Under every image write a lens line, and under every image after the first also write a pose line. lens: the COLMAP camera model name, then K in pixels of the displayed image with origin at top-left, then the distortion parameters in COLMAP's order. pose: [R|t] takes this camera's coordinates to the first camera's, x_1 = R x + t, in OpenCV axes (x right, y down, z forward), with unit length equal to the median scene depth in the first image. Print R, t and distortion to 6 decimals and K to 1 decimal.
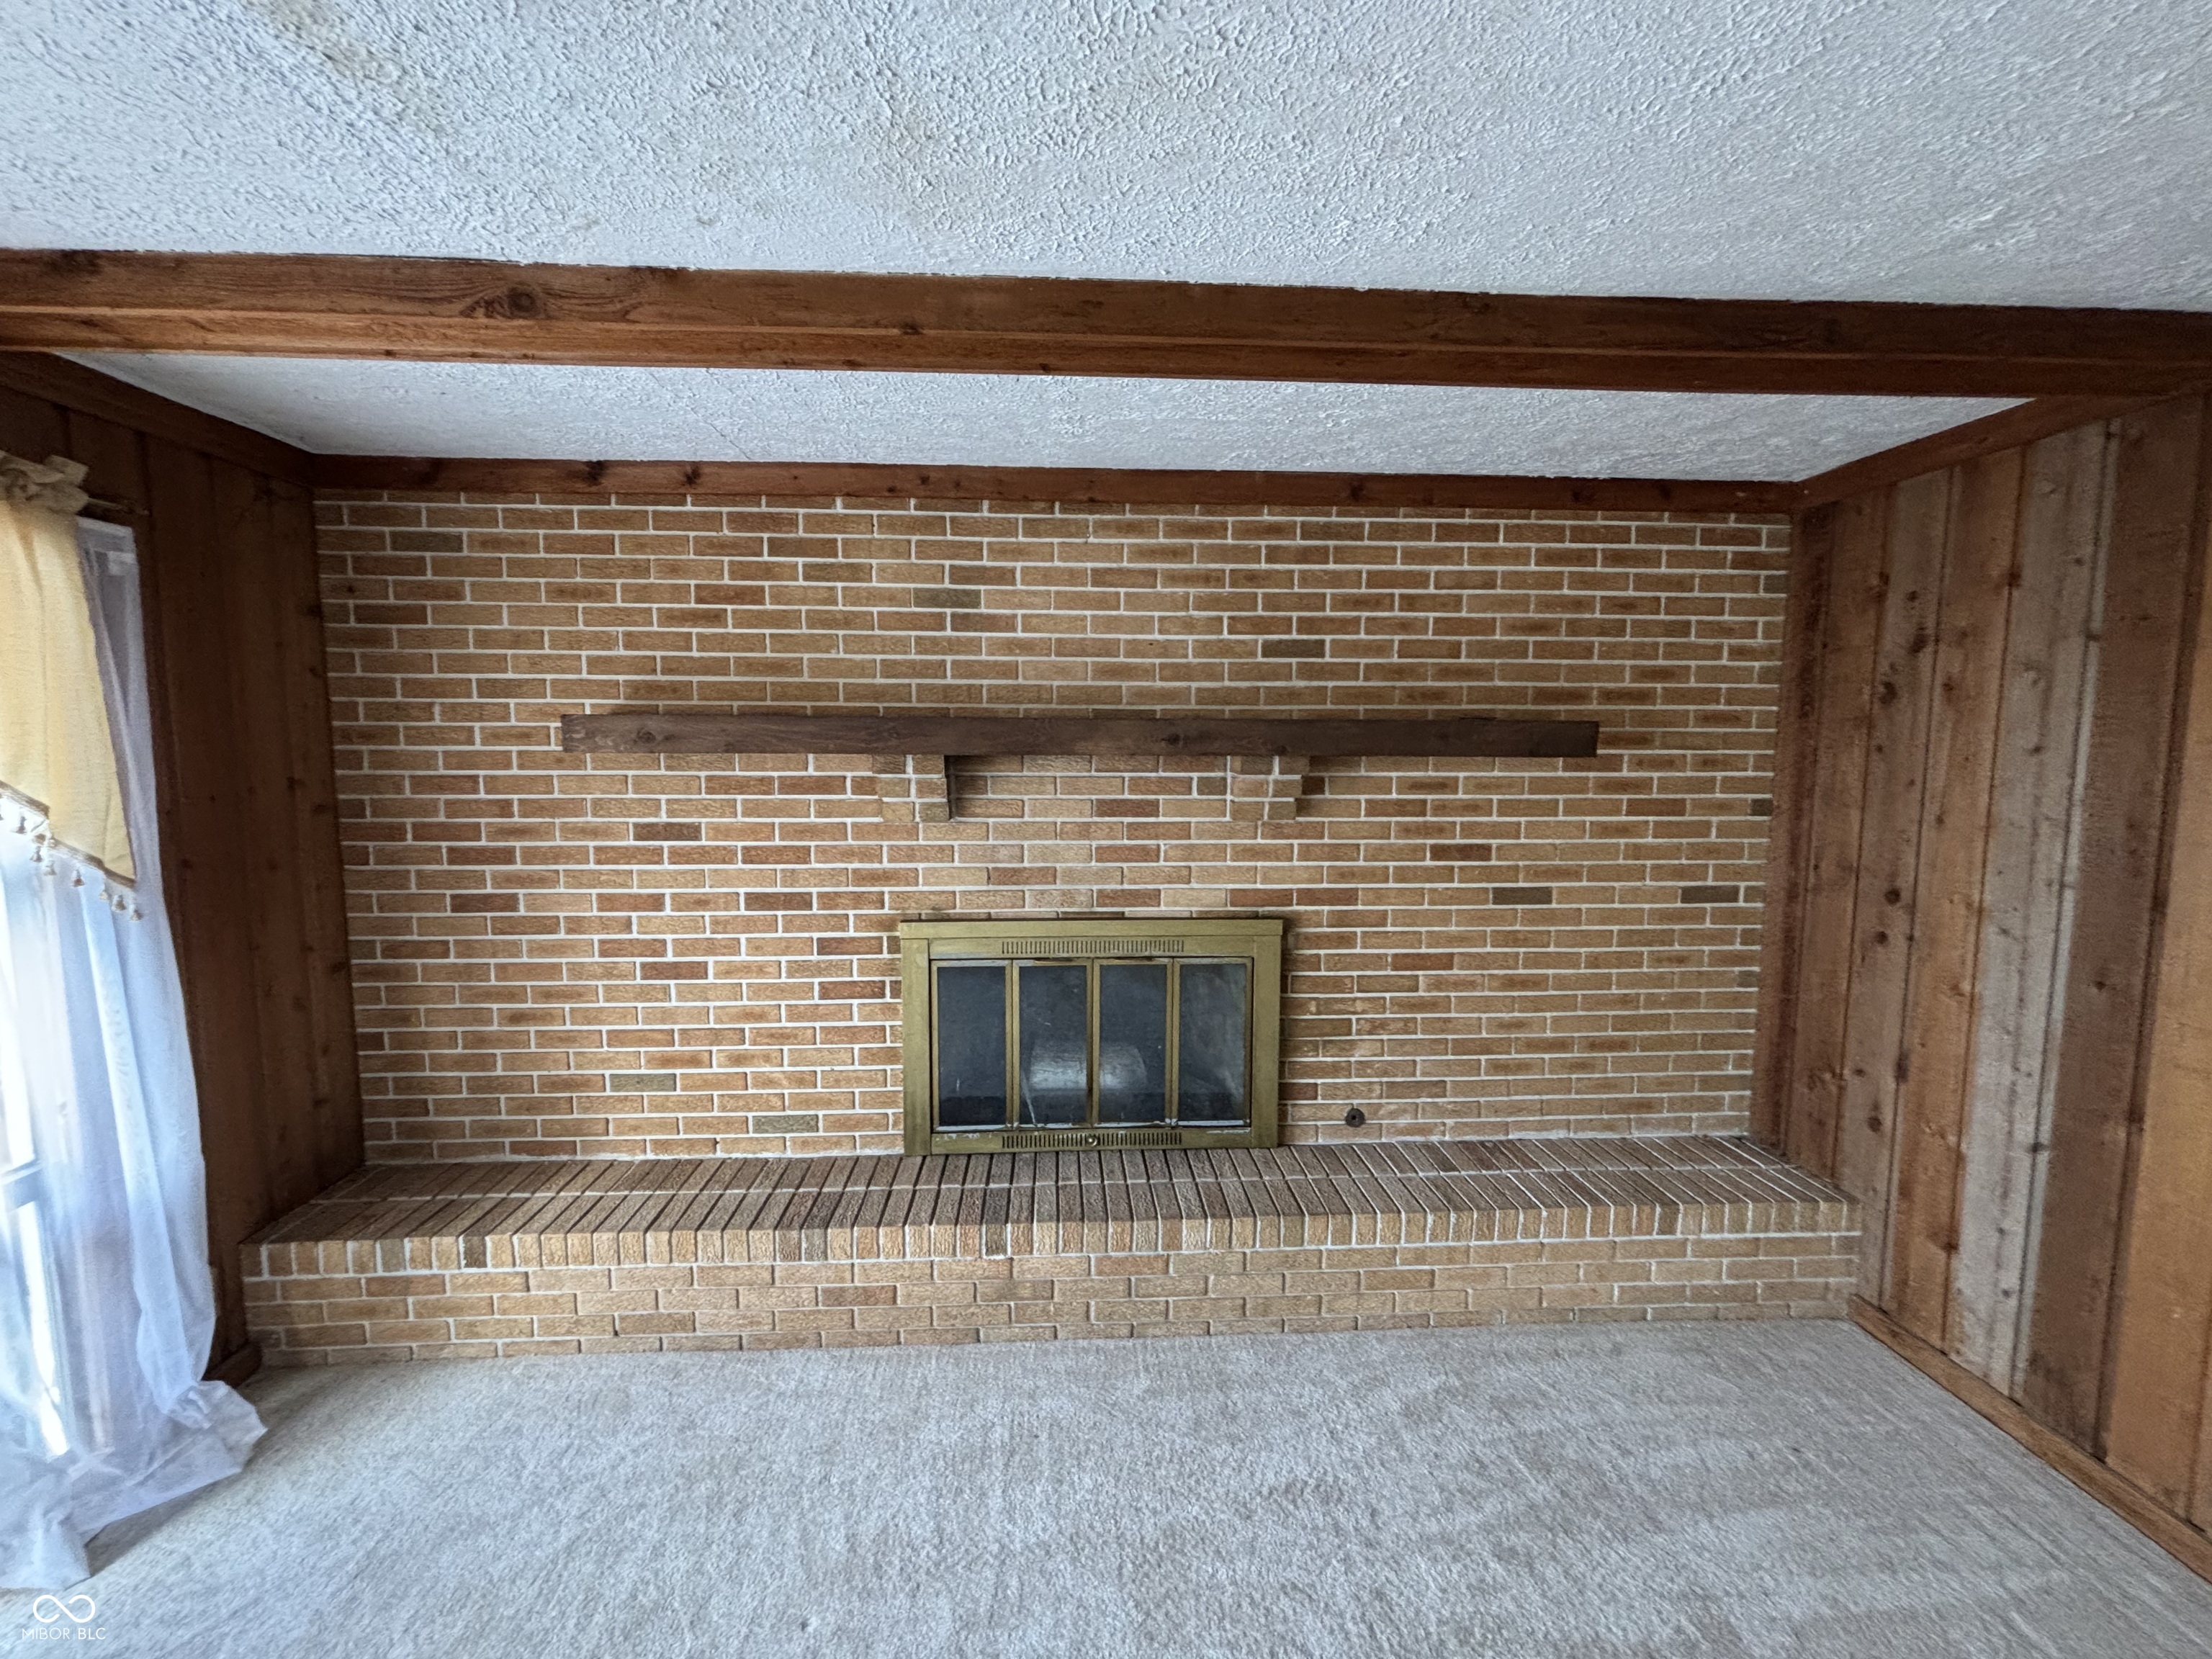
lens RADIAL K [[894.7, 0, 1112.0], [0, 894.7, 821.8], [0, 0, 1]] dist [0.000924, -0.001188]
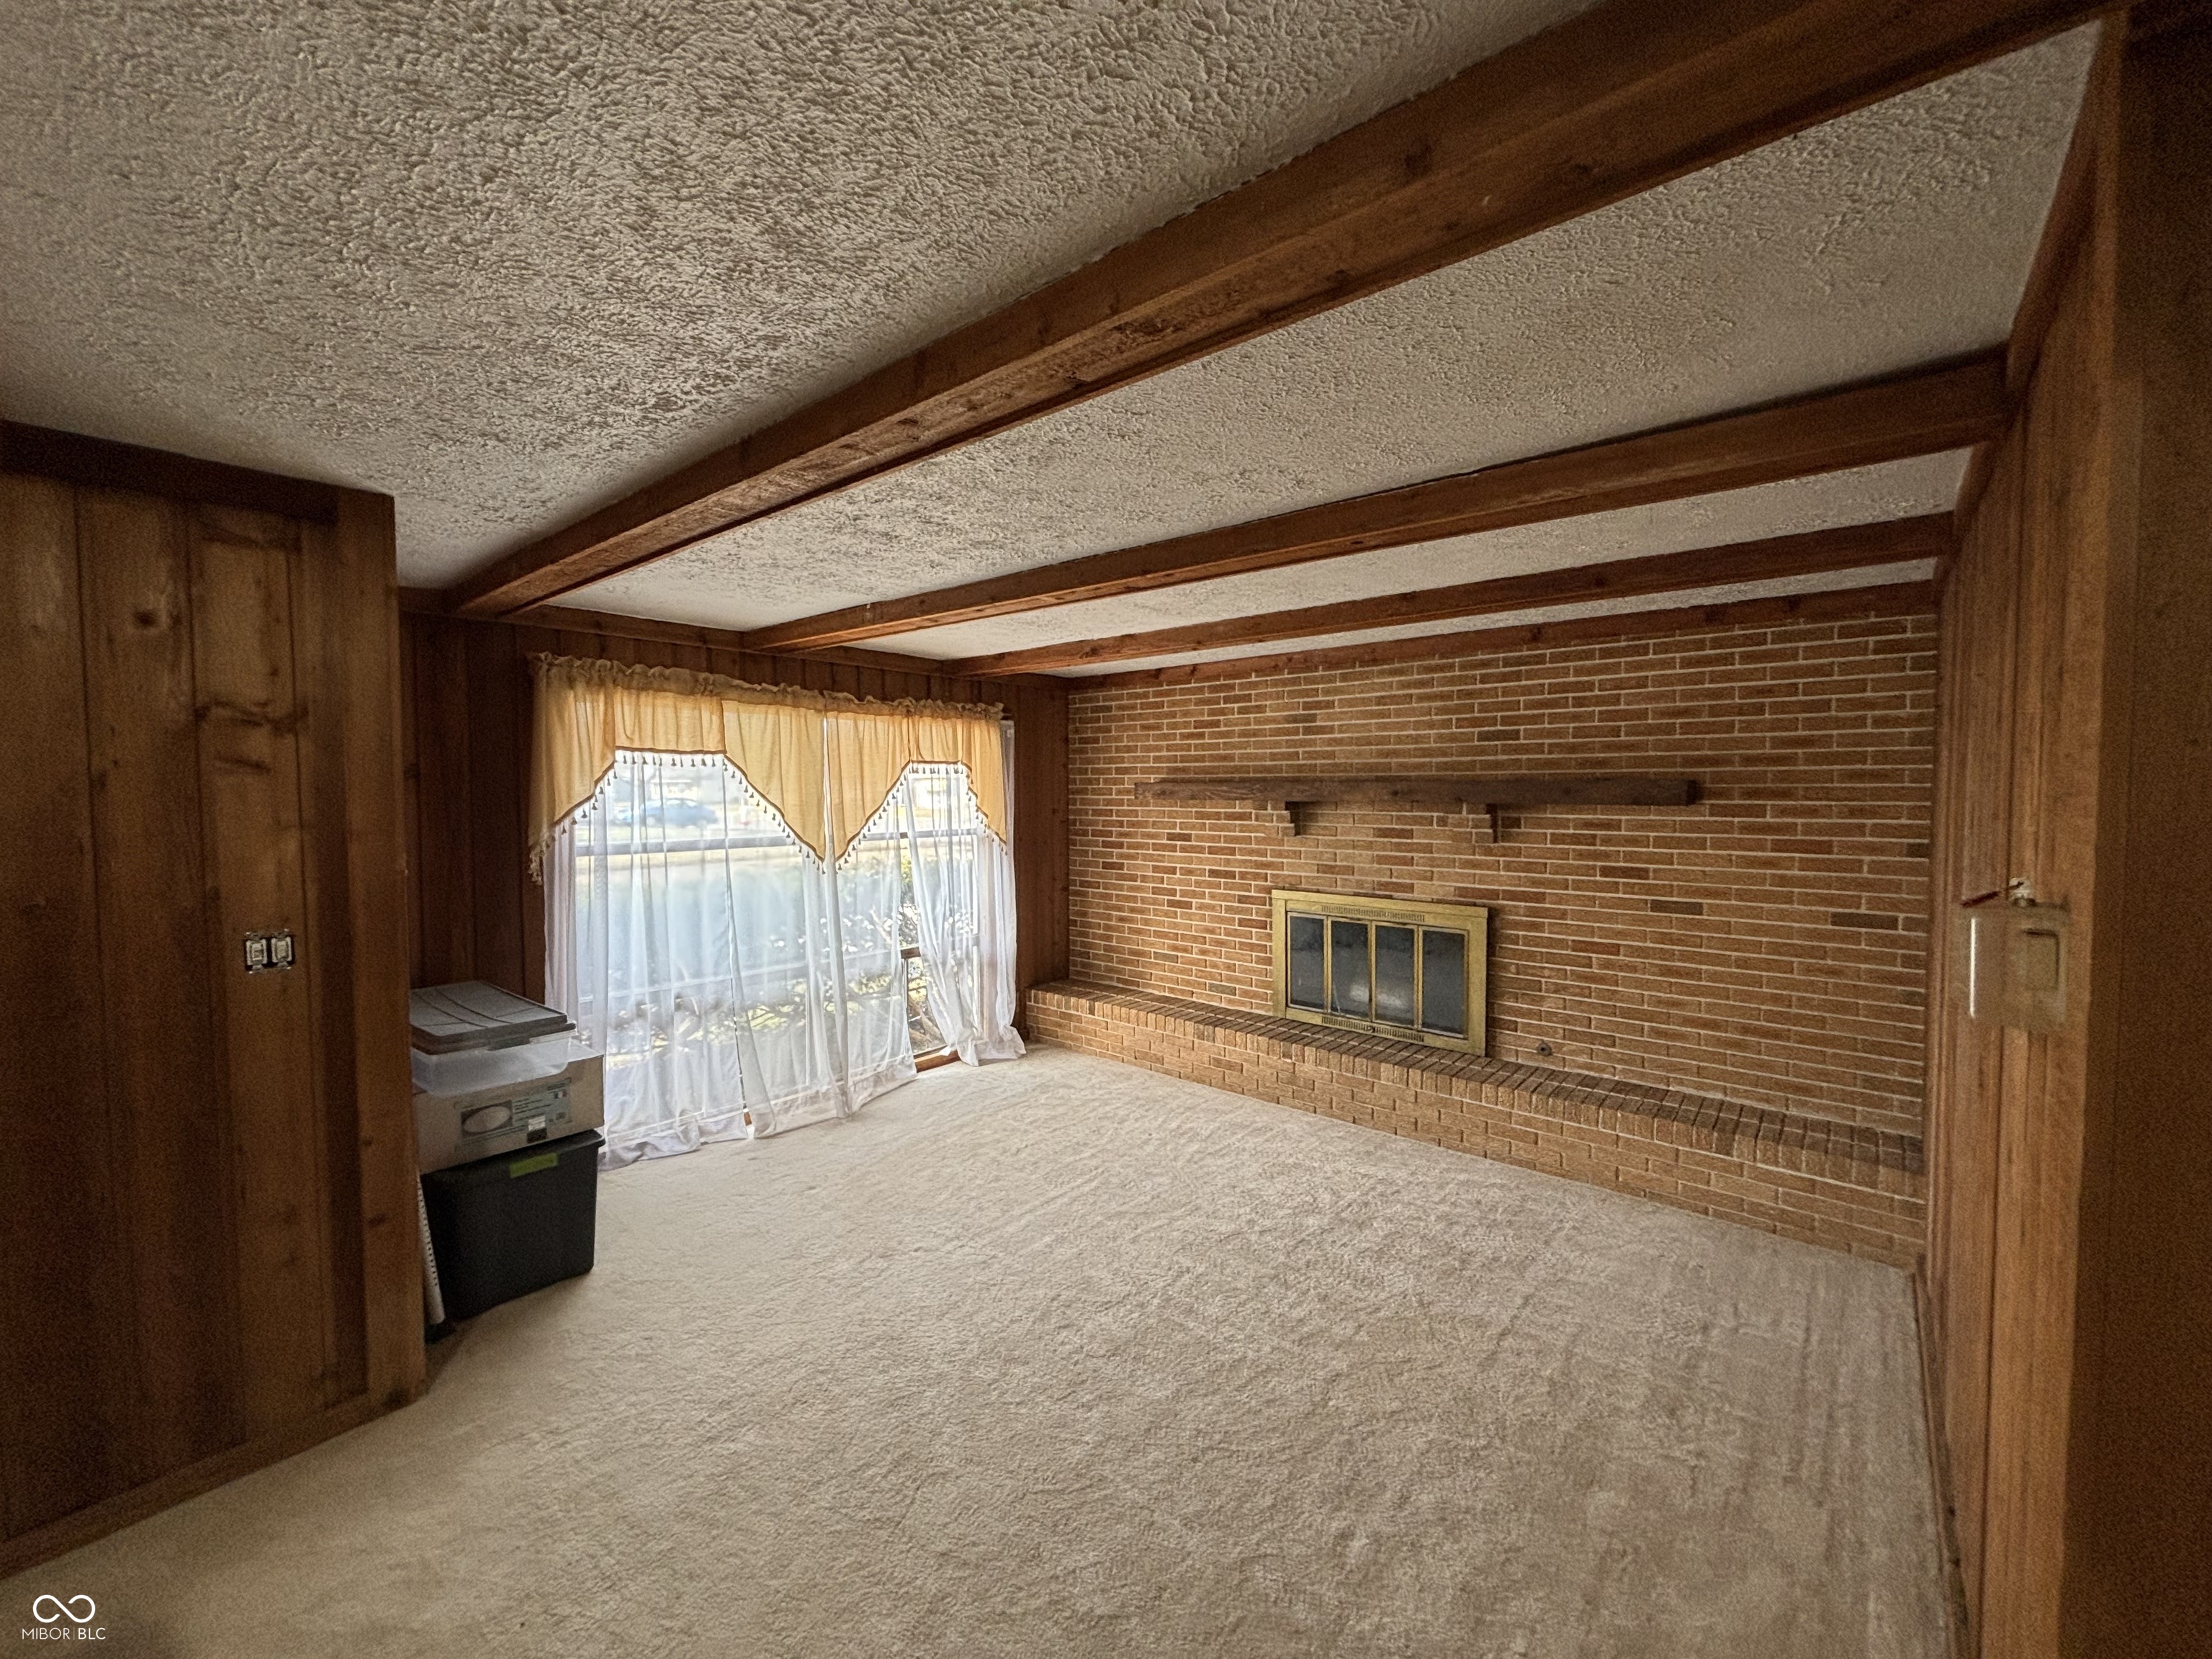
lens RADIAL K [[894.7, 0, 1107.5], [0, 894.7, 821.2], [0, 0, 1]] dist [0.000924, -0.001188]
pose [[0.724106, 0.021372, -0.689357, 0.816517], [-0.060786, 0.997608, -0.032921, 0.052436], [0.687005, 0.065742, 0.723673, -0.626450]]
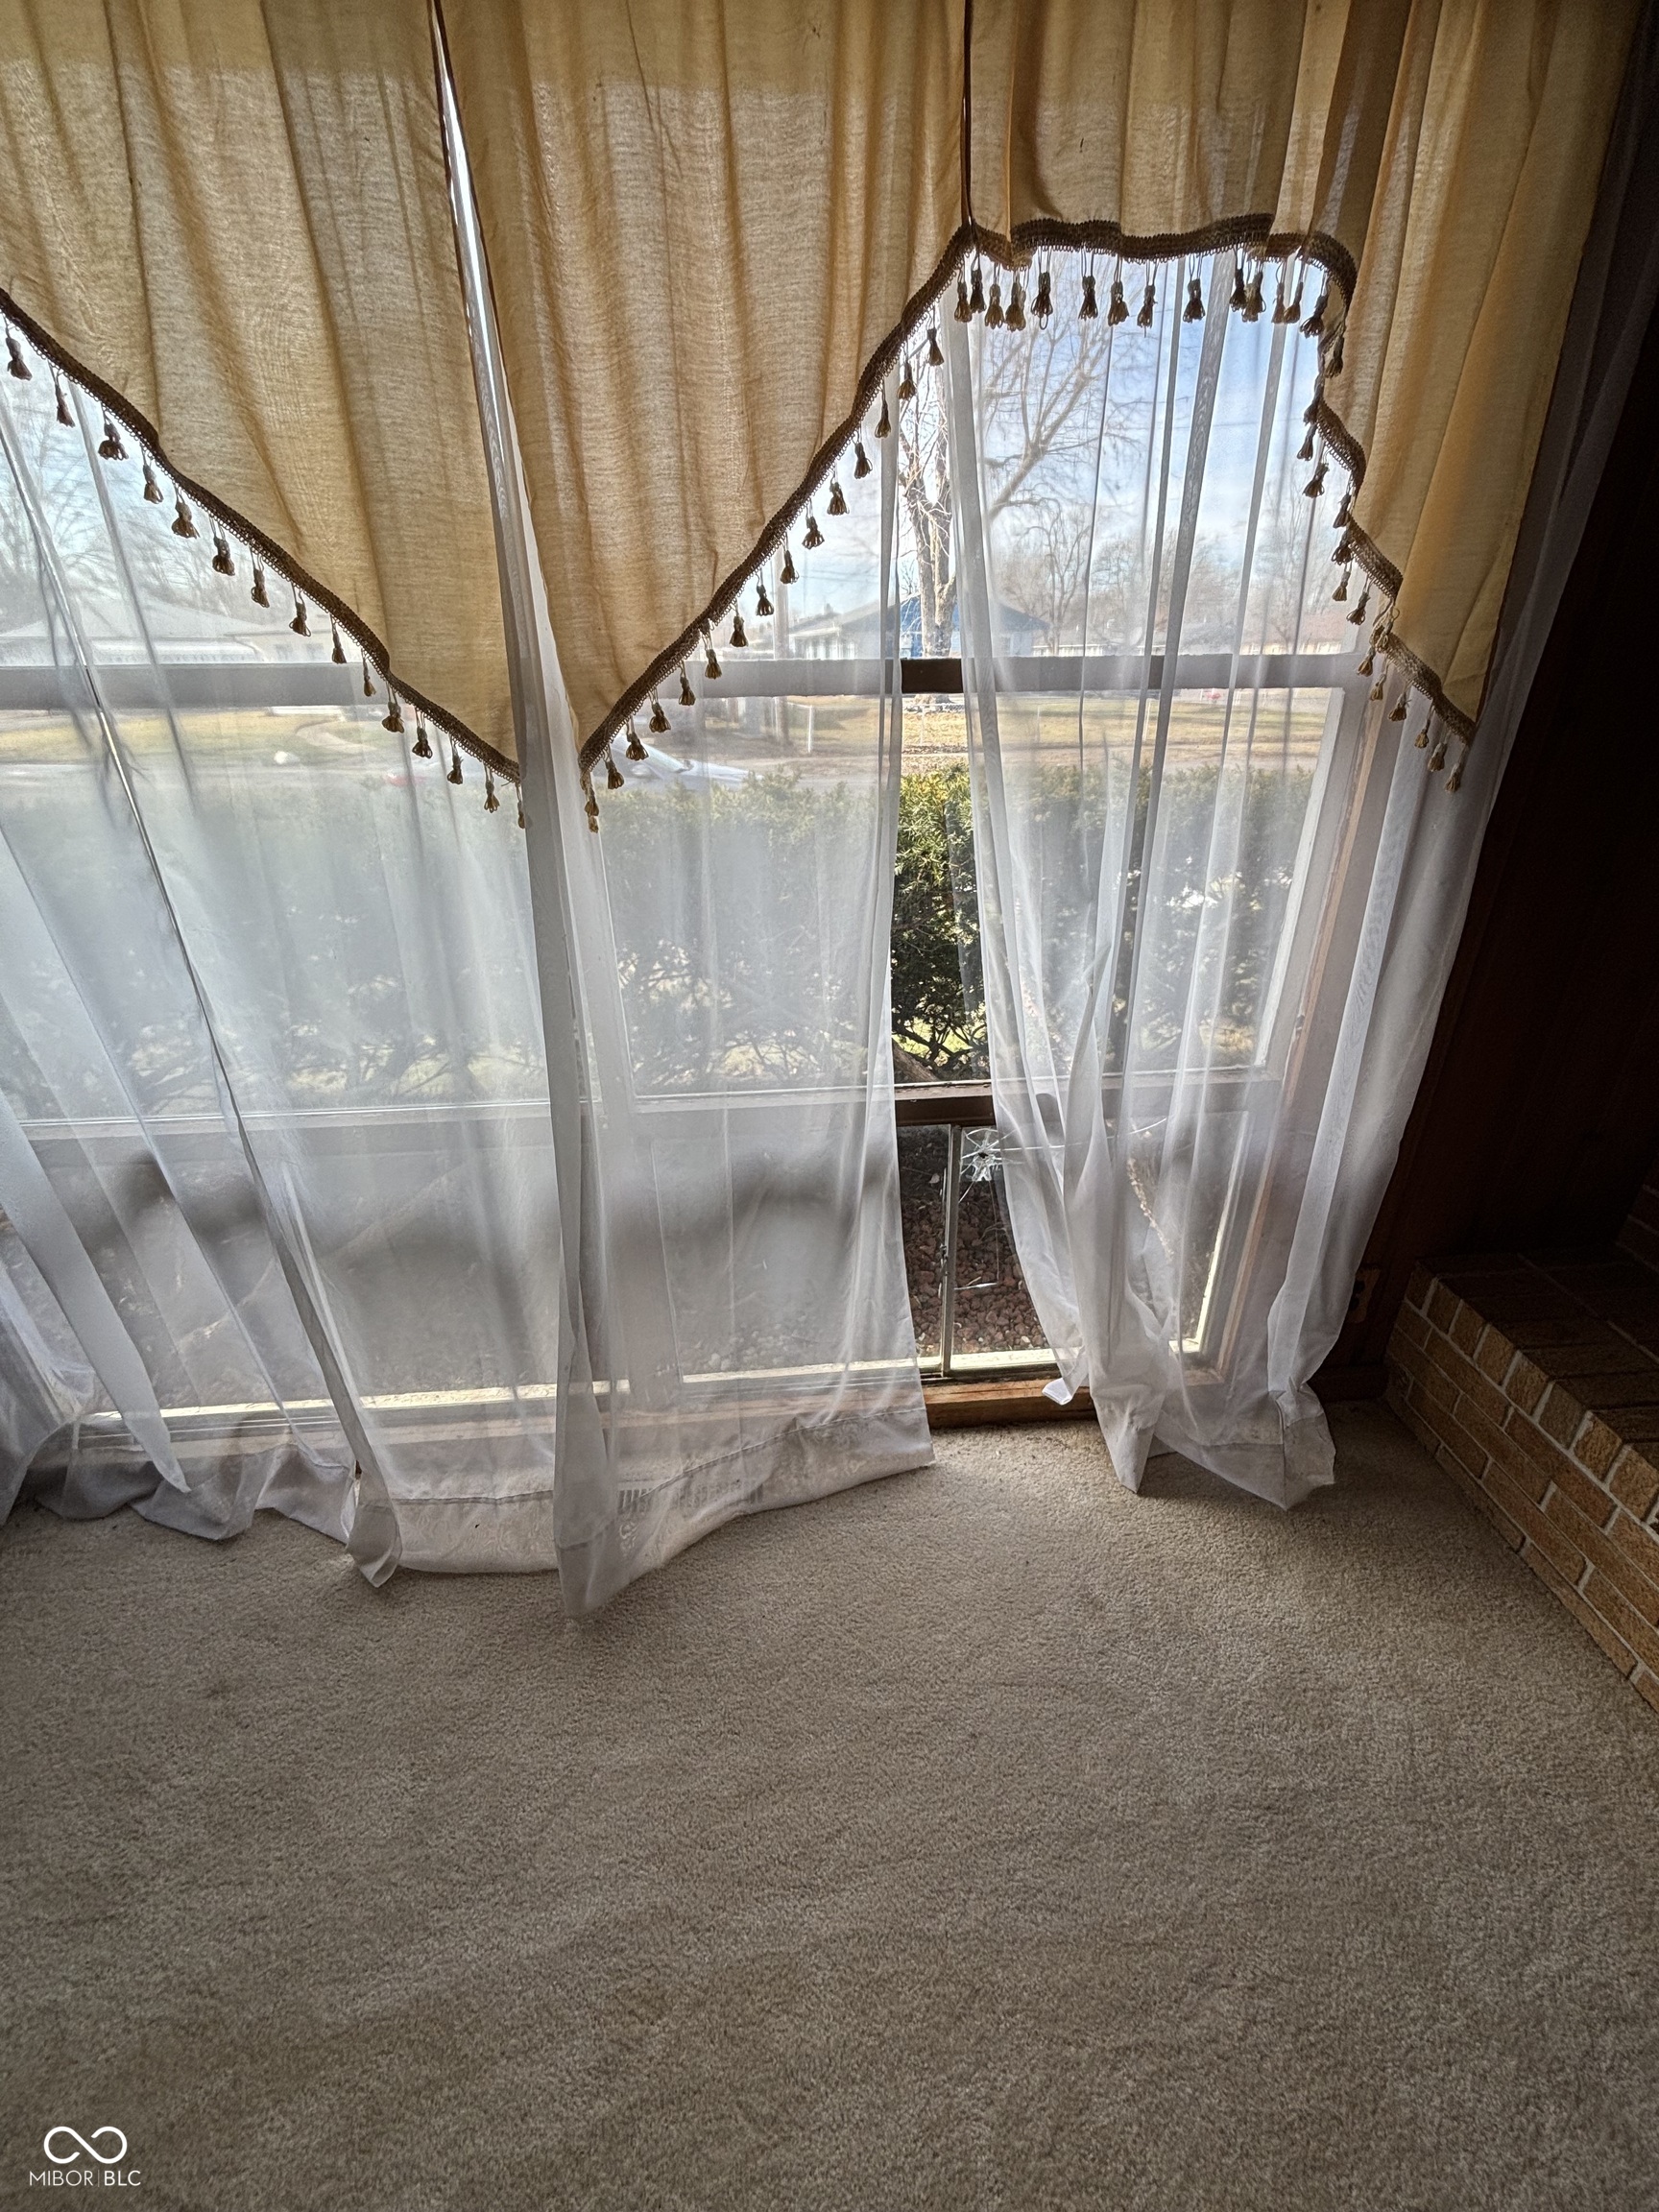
lens RADIAL K [[894.7, 0, 825.3], [0, 894.7, 1107.3], [0, 0, 1]] dist [0.000924, -0.001188]
pose [[0.030147, 0.433768, -0.900520, -0.300904], [-0.081097, 0.899021, 0.430330, 0.053646], [0.996250, 0.060056, 0.062280, 0.374079]]
